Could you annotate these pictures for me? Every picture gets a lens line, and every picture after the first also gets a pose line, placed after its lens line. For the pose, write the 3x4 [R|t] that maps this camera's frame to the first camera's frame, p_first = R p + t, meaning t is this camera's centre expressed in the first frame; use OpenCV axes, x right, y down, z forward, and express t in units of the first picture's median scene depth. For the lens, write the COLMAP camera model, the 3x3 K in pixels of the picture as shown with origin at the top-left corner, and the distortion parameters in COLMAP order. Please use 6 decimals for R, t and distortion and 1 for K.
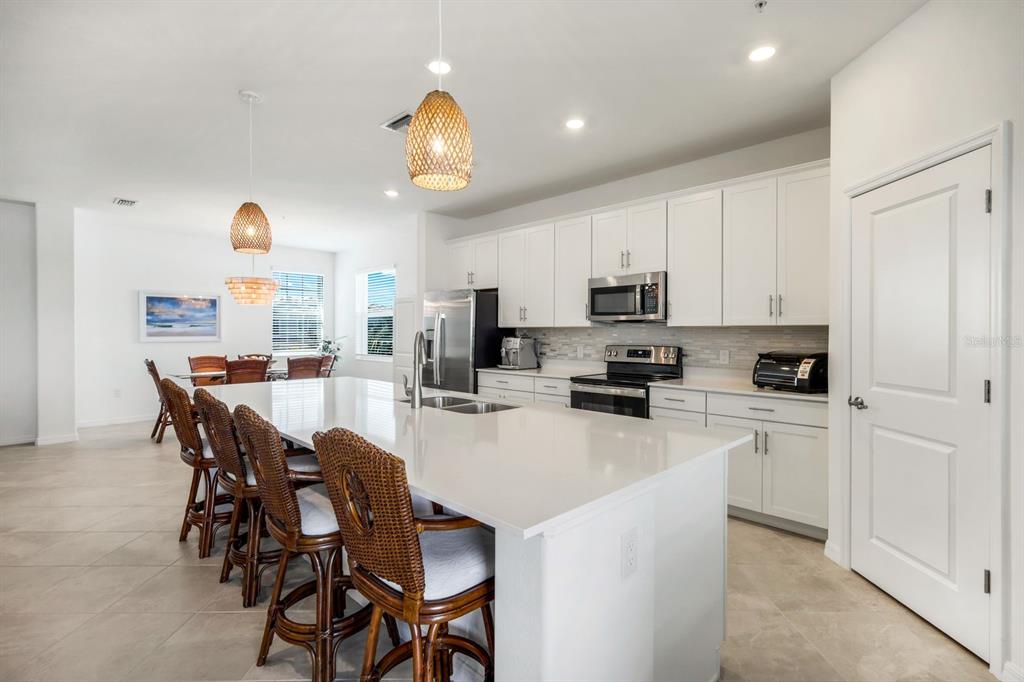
lens RADIAL K [[479.2, 0, 513.4], [0, 479.2, 336.3], [0, 0, 1]] dist [0.003185, 0.000518]
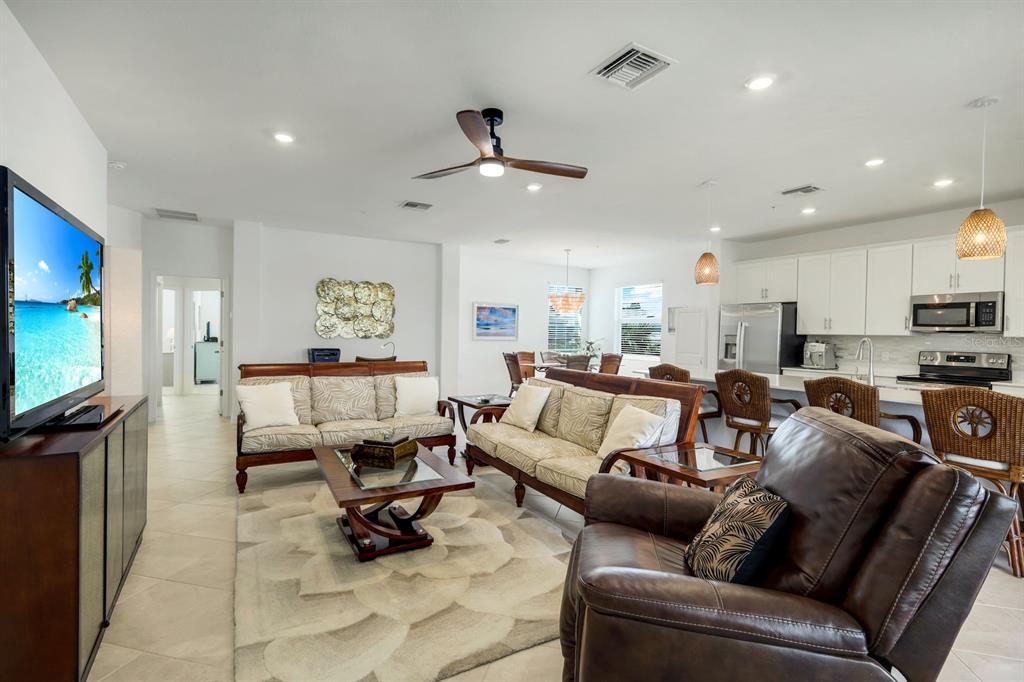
lens RADIAL K [[479.2, 0, 513.4], [0, 479.2, 336.3], [0, 0, 1]] dist [0.003185, 0.000518]
pose [[0.966976, 0.017640, -0.254256, -0.439348], [-0.018946, 0.999817, -0.002689, 0.003707], [0.254162, 0.007417, 0.967133, -0.378275]]
